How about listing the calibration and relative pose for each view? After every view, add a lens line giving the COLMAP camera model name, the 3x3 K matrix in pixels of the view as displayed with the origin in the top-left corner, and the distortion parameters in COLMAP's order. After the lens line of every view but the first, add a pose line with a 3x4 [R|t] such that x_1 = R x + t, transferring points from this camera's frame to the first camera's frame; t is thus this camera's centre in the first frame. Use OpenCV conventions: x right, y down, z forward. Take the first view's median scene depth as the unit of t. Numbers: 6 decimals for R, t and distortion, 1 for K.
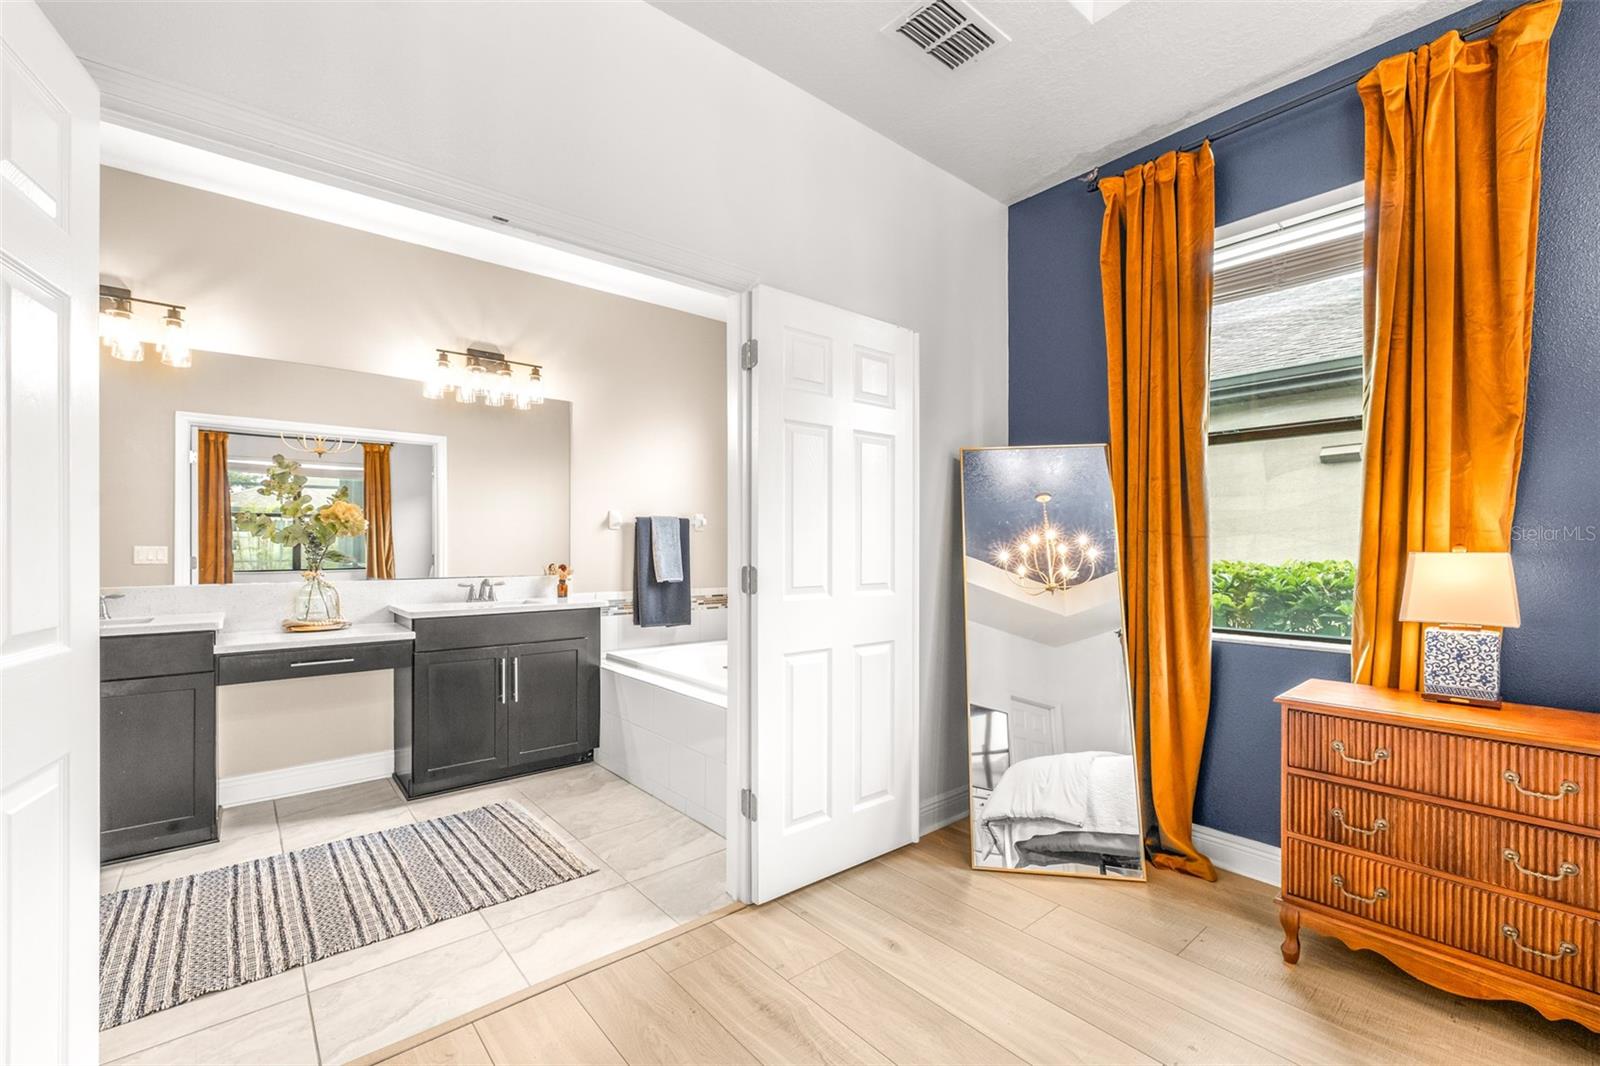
lens RADIAL K [[691.3, 0, 792.7], [0, 691.3, 546.3], [0, 0, 1]] dist [-0.000430, -0.000013]
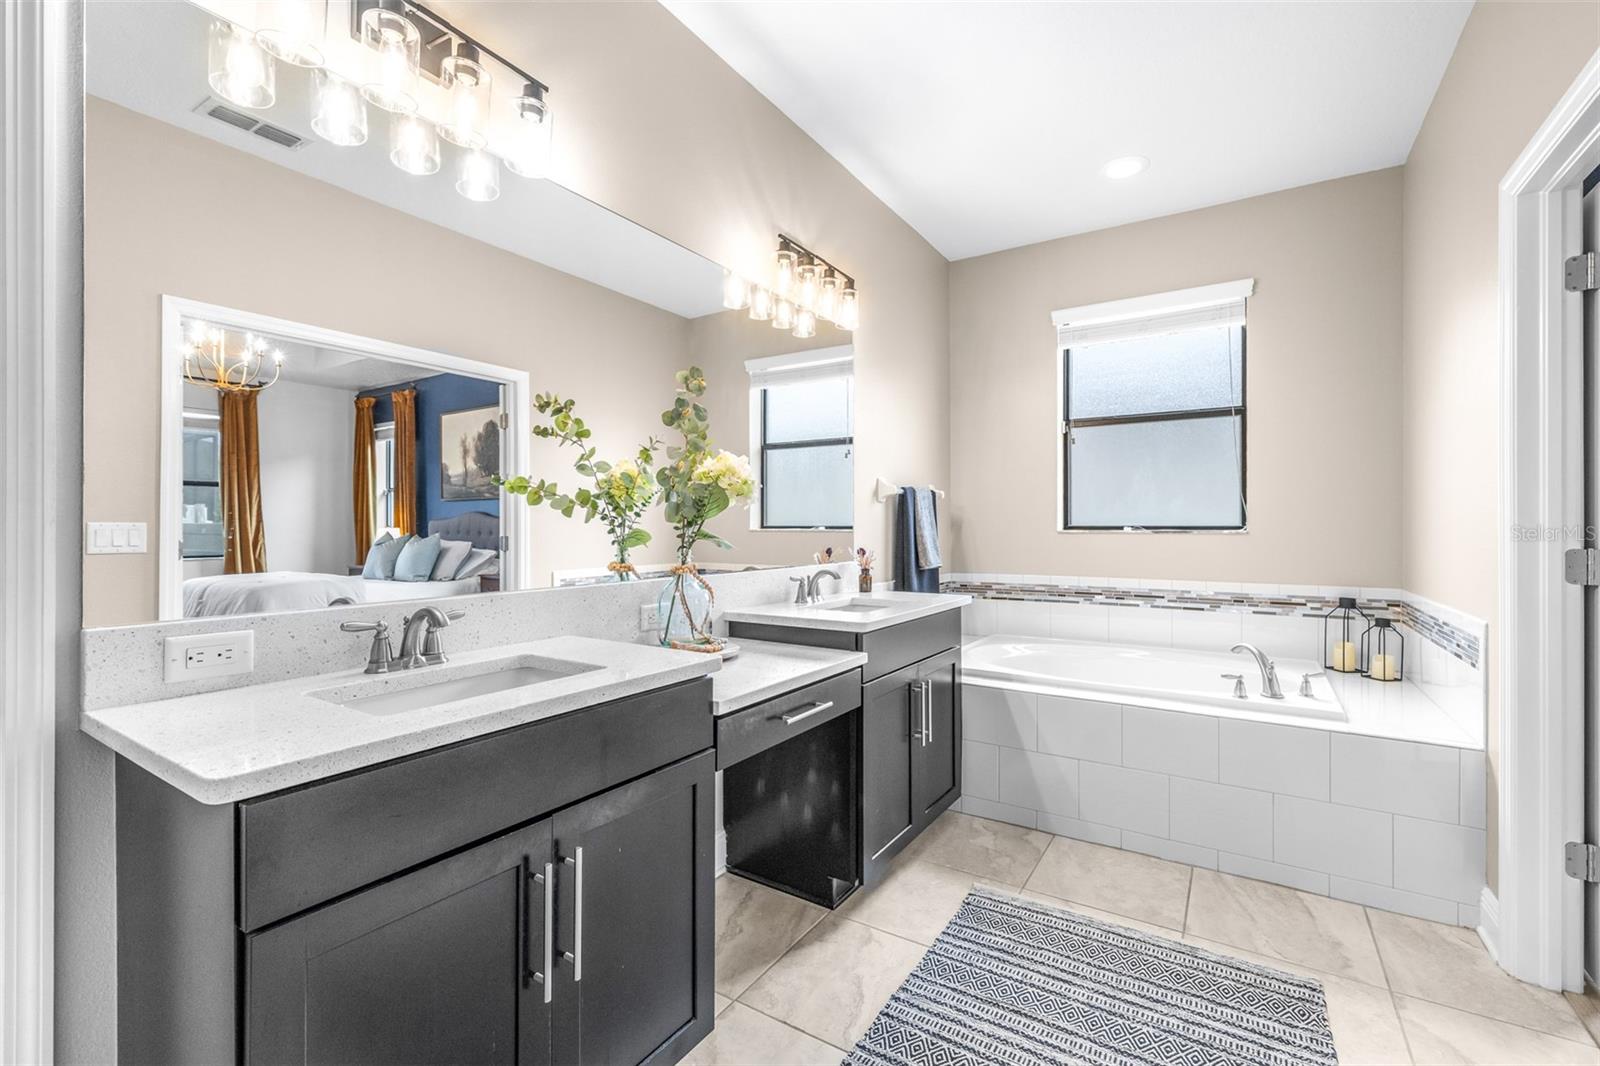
lens RADIAL K [[693.9, 0, 804.0], [0, 693.9, 524.4], [0, 0, 1]] dist [0.001518, 0.000181]
pose [[0.950710, 0.002936, 0.310068, -0.682751], [-0.001456, 0.999986, -0.005007, 0.004702], [-0.310078, 0.004309, 0.950701, 0.328258]]
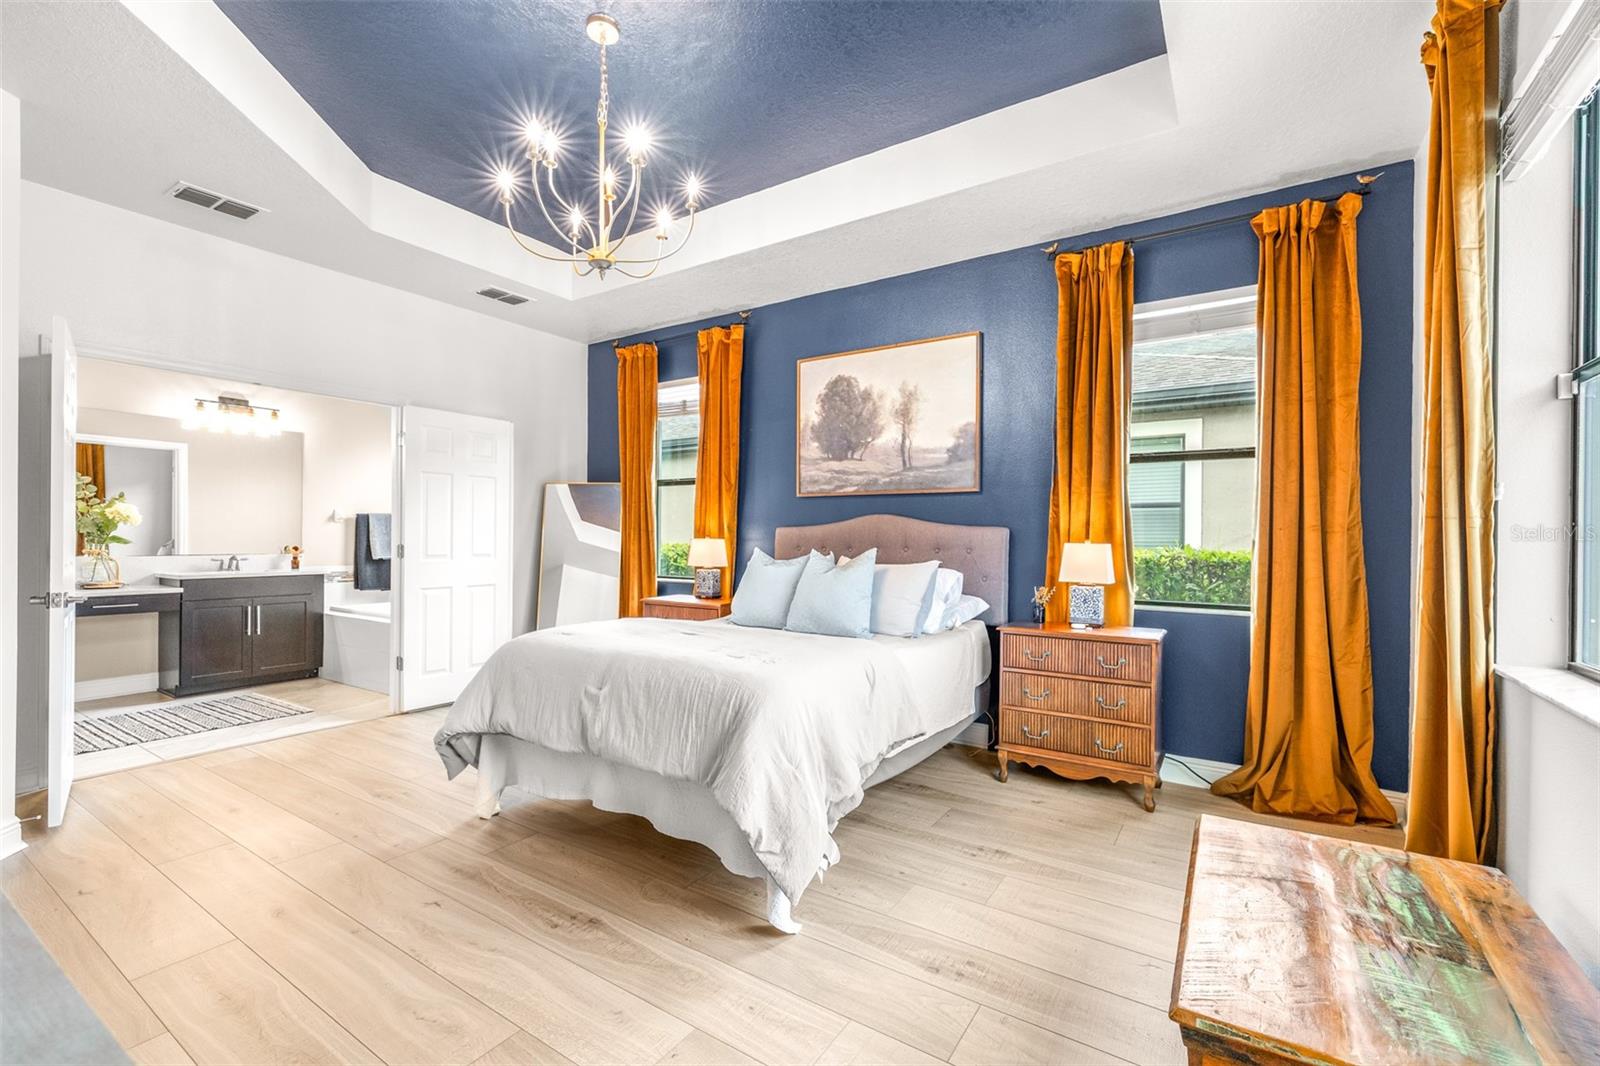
lens RADIAL K [[687.1, 0, 797.4], [0, 687.1, 535.7], [0, 0, 1]] dist [0.001055, 0.000438]
pose [[0.955575, 0.005724, 0.294692, 0.266765], [-0.005648, 0.999983, -0.001109, -0.000316], [-0.294694, -0.000605, 0.955592, -0.741131]]
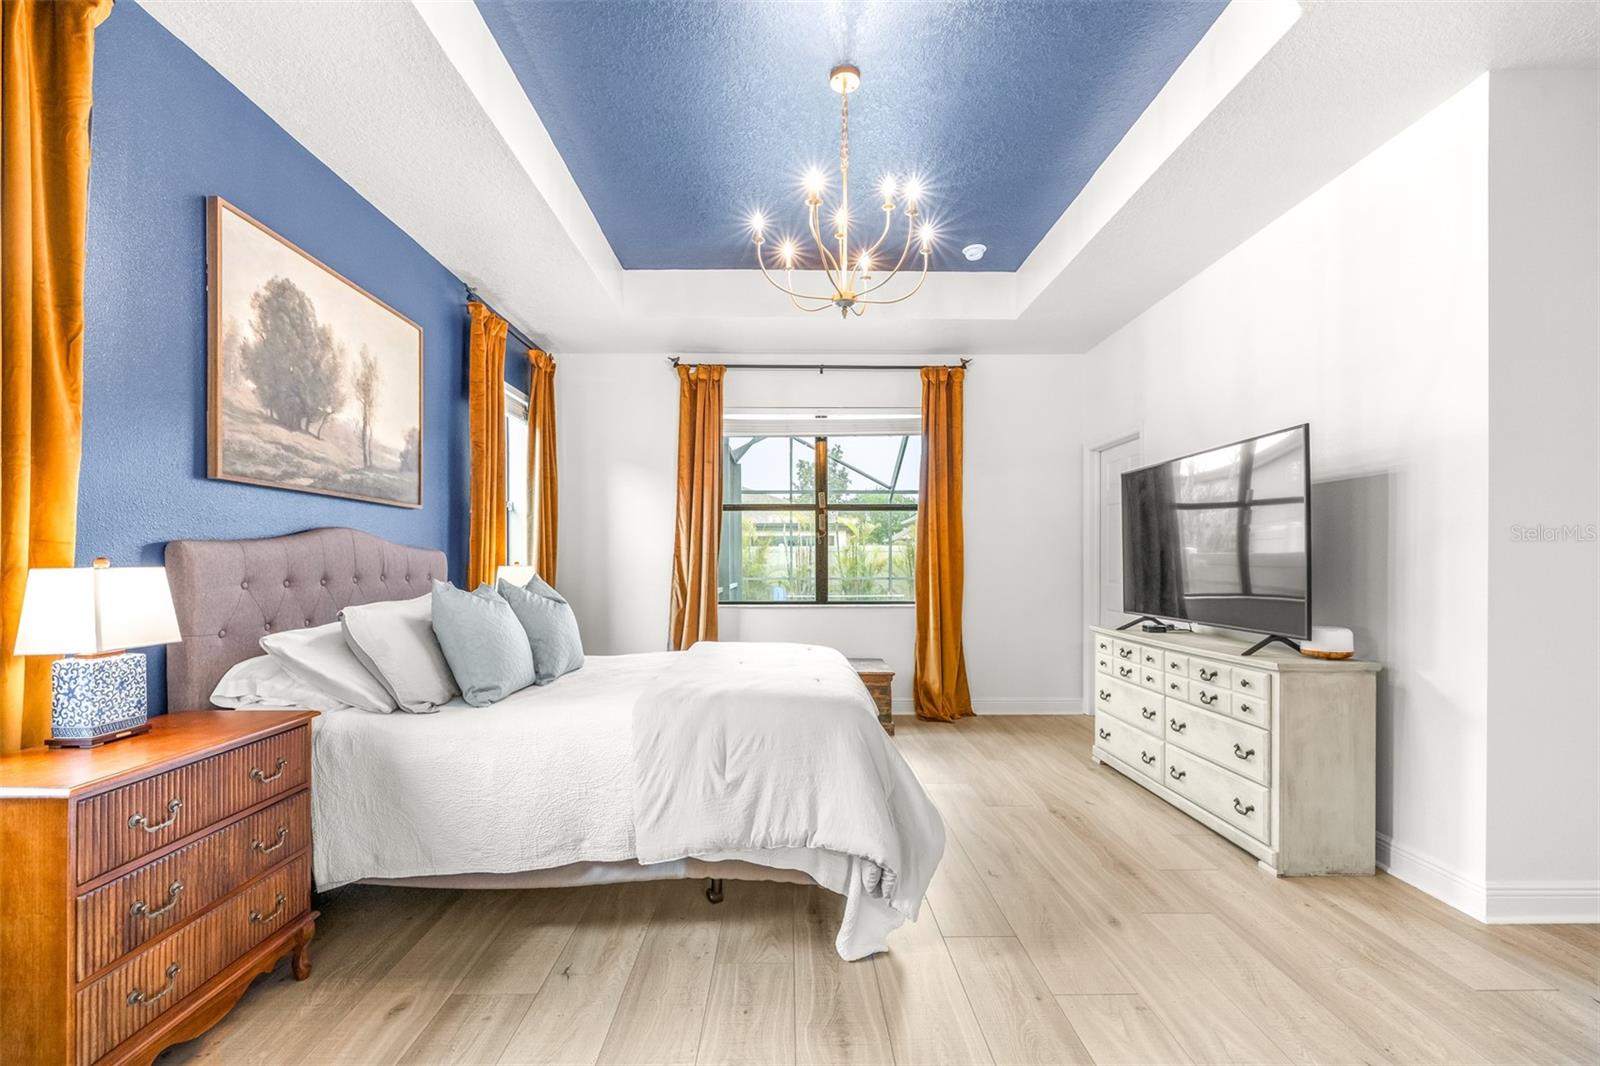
lens RADIAL K [[682.6, 0, 793.9], [0, 682.6, 563.2], [0, 0, 1]] dist [0.000116, -0.000071]
pose [[-0.775895, 0.002224, 0.630859, -0.127216], [0.004121, 0.999990, 0.001543, 0.002851], [-0.630849, 0.003797, -0.775896, 0.564827]]
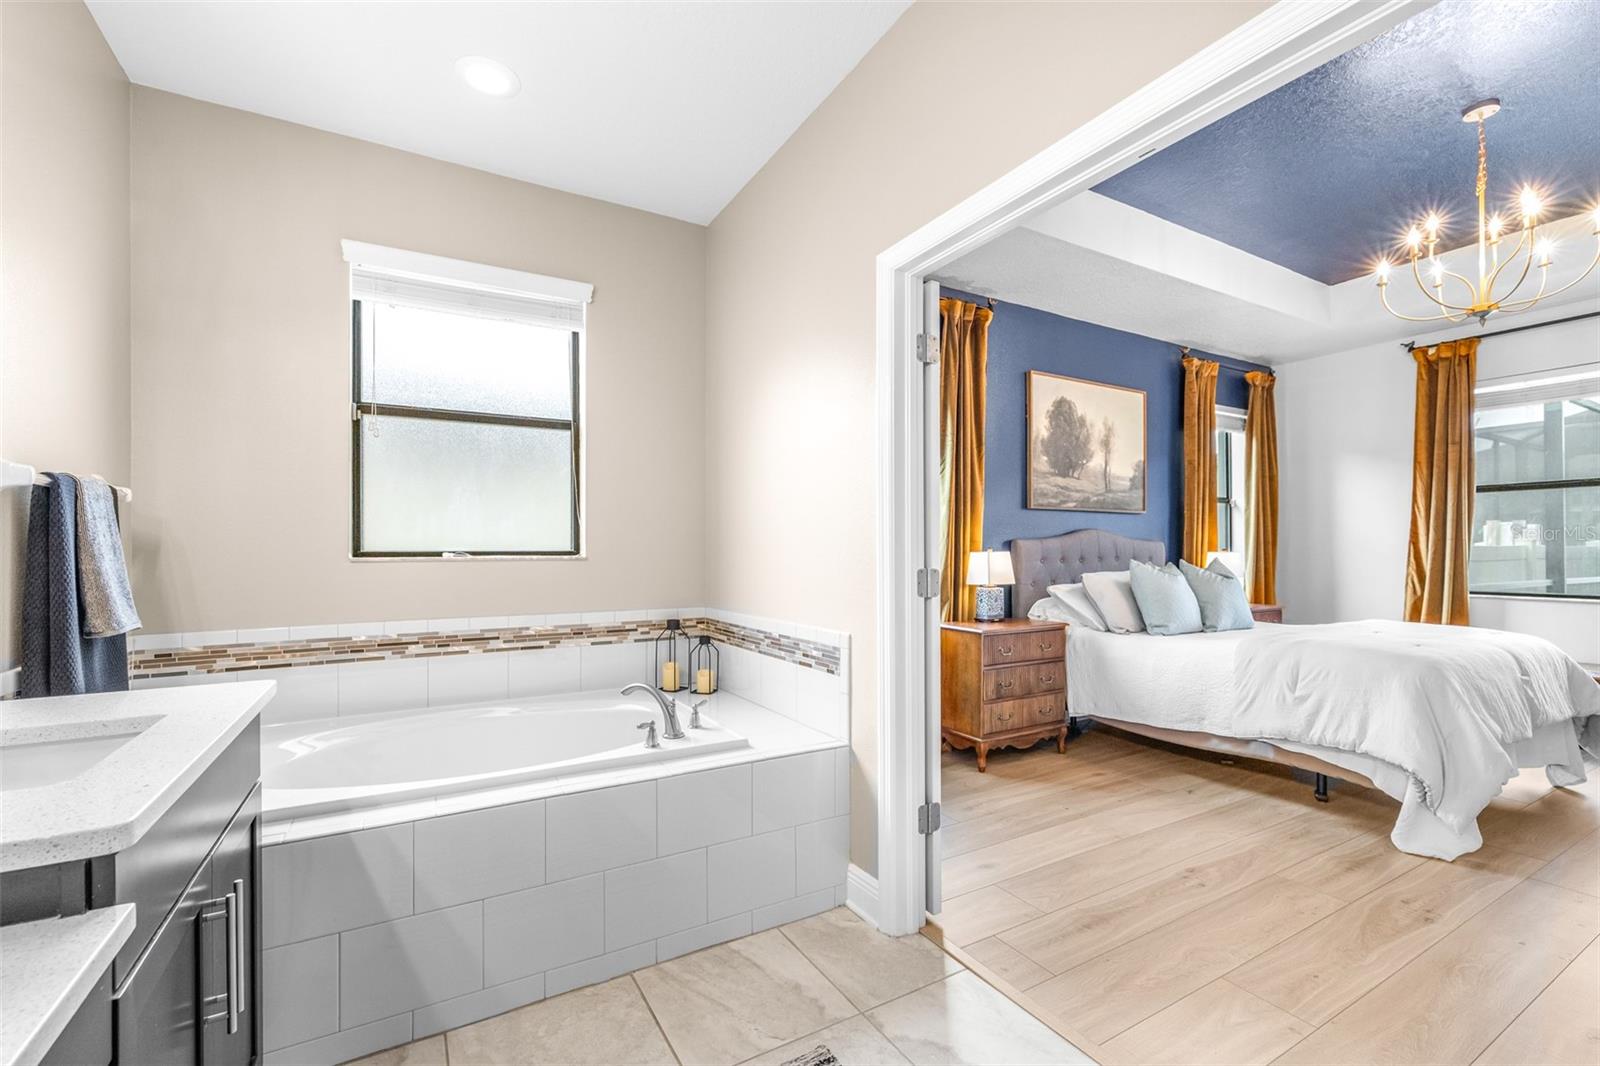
lens RADIAL K [[688.3, 0, 806.4], [0, 688.3, 549.1], [0, 0, 1]] dist [0.000194, 0.000198]
pose [[0.161878, 0.002666, 0.986807, -0.627488], [0.004017, 0.999986, -0.003361, 0.002813], [-0.986803, 0.004508, 0.161865, 0.615592]]
